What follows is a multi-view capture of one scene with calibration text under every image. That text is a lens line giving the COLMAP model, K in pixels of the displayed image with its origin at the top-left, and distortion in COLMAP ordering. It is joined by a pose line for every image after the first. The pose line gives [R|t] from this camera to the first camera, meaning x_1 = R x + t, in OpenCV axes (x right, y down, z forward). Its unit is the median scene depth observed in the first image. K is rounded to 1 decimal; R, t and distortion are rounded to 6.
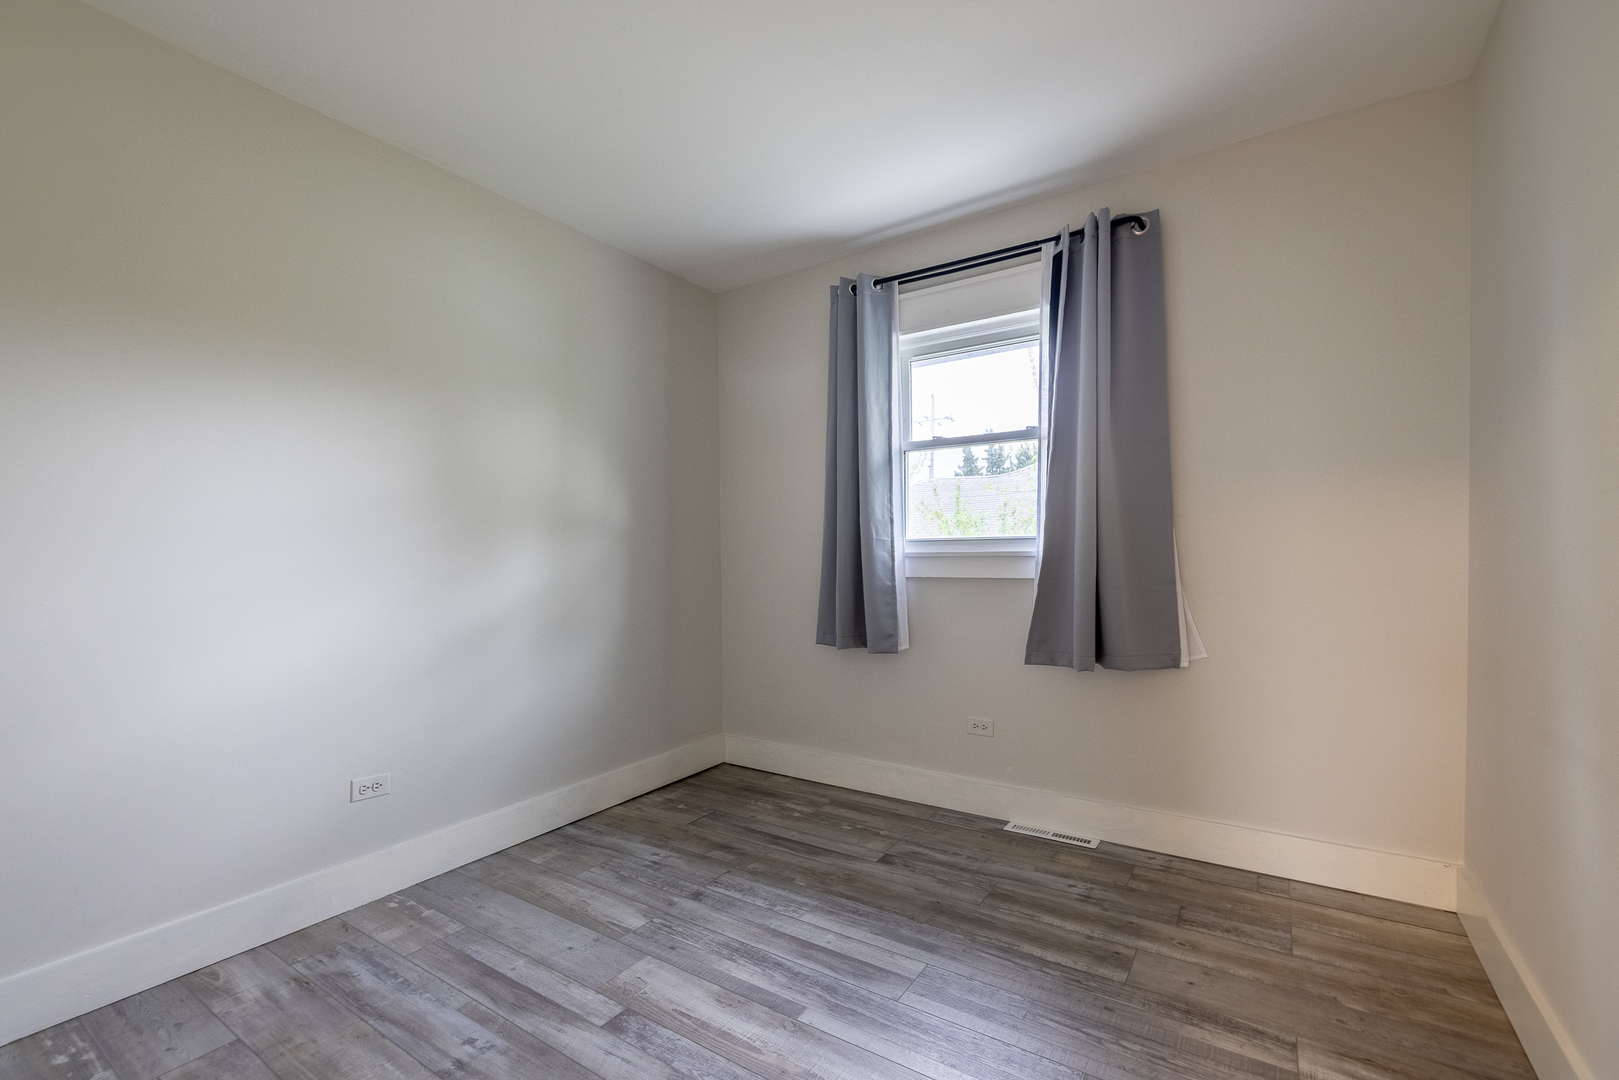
lens RADIAL K [[698.7, 0, 808.0], [0, 698.7, 549.7], [0, 0, 1]] dist [-0.000191, -0.000046]
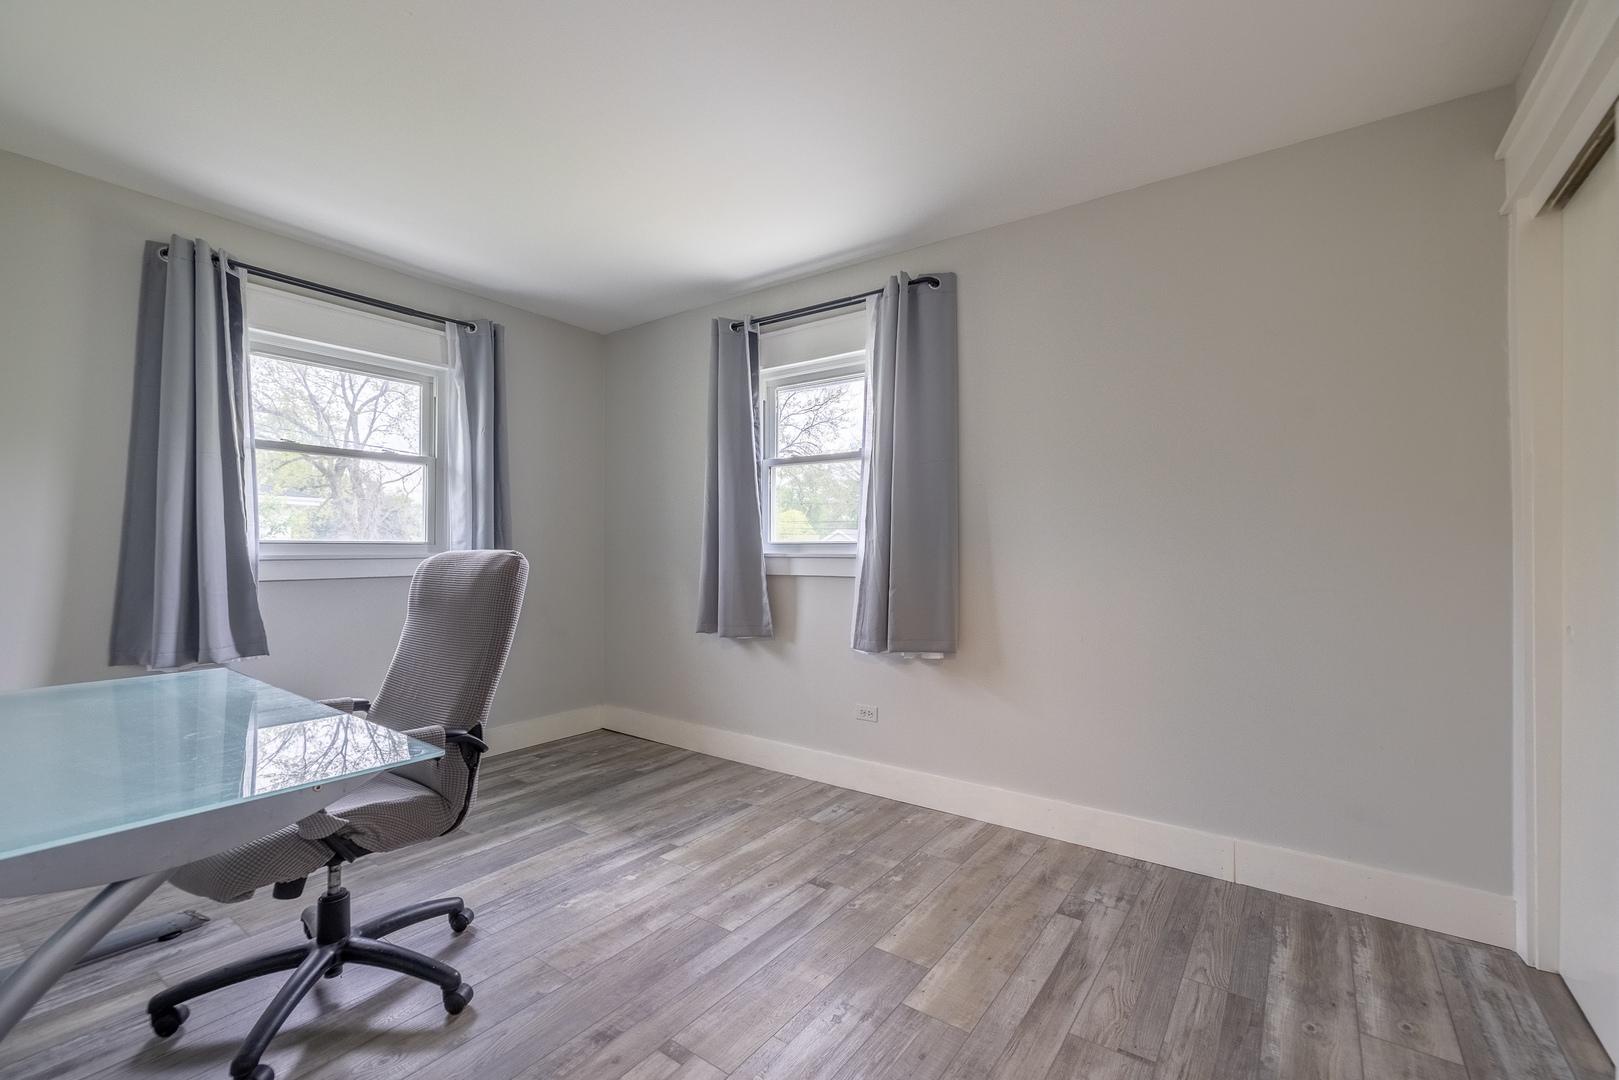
lens RADIAL K [[698.7, 0, 810.8], [0, 698.7, 537.9], [0, 0, 1]] dist [-0.000191, -0.000046]
pose [[0.999287, 0.016422, -0.033989, 0.262230], [-0.017196, 0.999596, -0.022609, 0.002790], [0.033604, 0.023178, 0.999166, -0.168273]]
